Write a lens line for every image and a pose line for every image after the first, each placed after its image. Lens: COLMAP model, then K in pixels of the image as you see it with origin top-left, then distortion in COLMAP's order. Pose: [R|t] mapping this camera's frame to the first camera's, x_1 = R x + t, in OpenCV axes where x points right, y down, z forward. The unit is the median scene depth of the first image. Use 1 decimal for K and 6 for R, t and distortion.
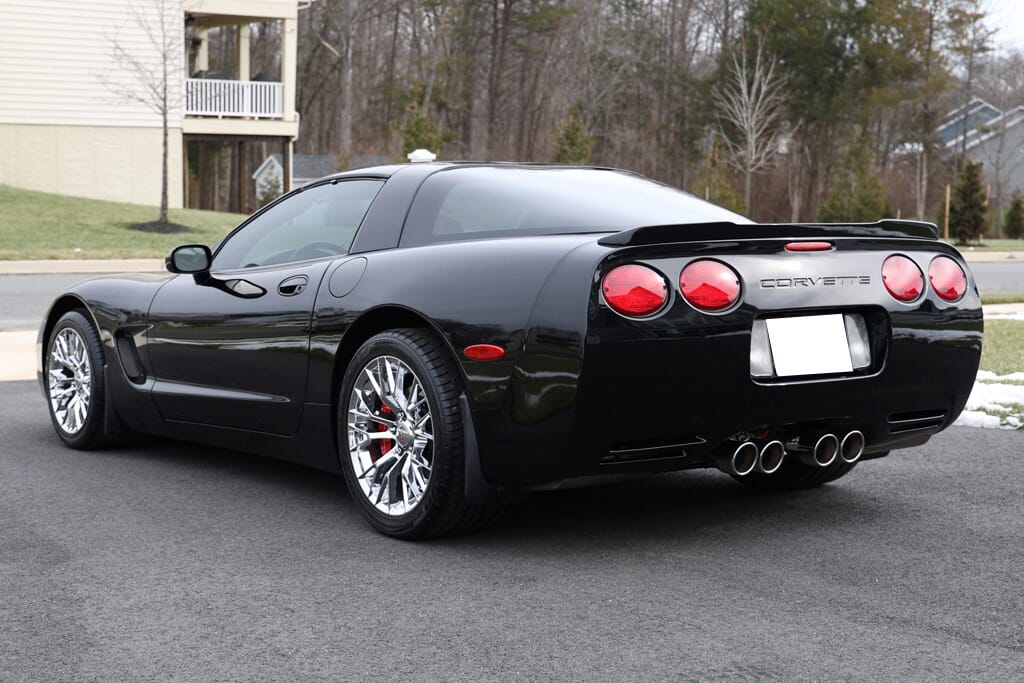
lens RADIAL K [[1791.4, 0, 505.1], [0, 1791.4, 262.4], [0, 0, 1]] dist [0.078649, 0.000000]
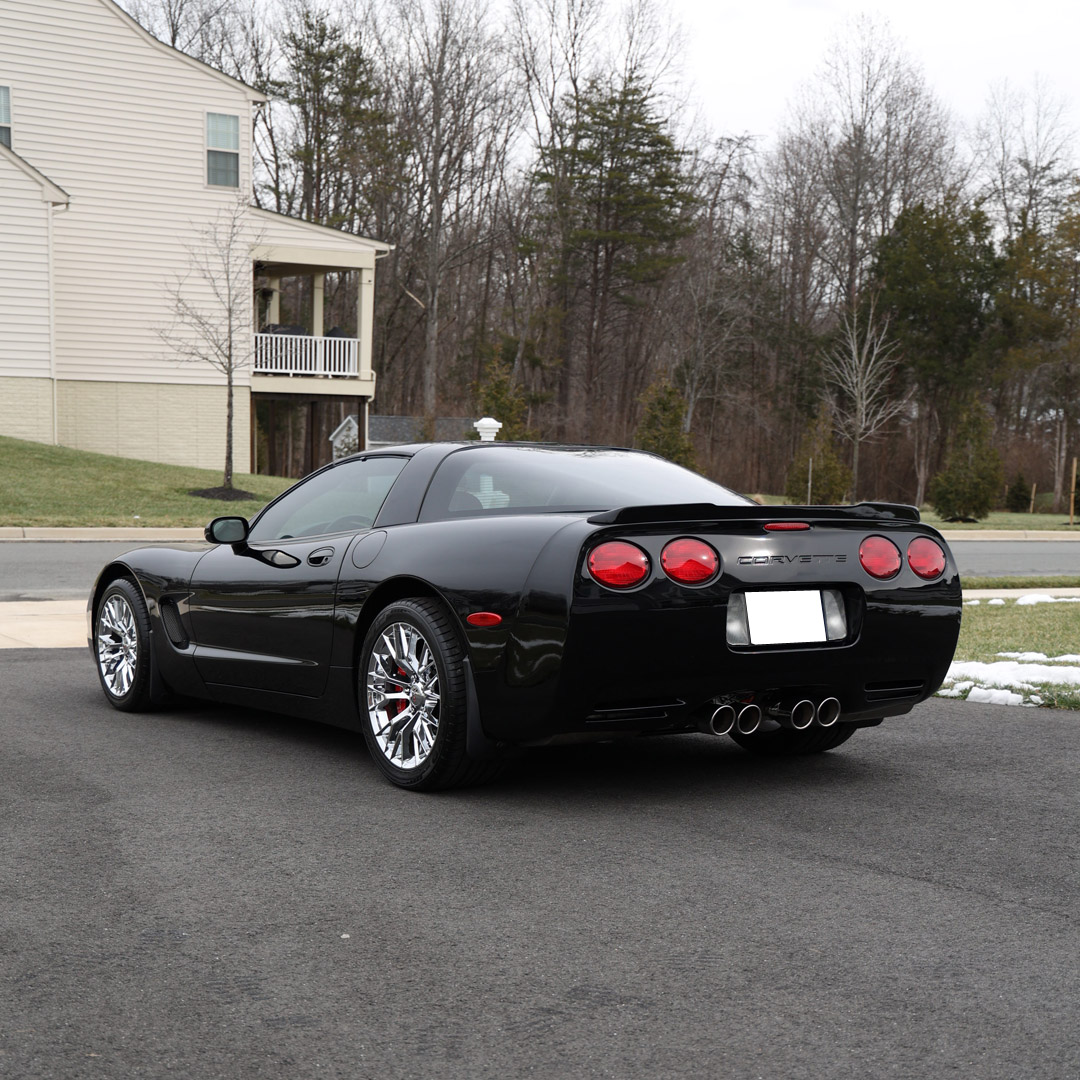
lens RADIAL K [[1959.1, 0, 541.8], [0, 1959.1, 631.0], [0, 0, 1]] dist [0.047113, 0.000000]
pose [[0.999400, 0.014320, -0.031543, 0.048950], [-0.012763, 0.998716, 0.049019, -0.001723], [0.032205, -0.048587, 0.998300, -0.156692]]
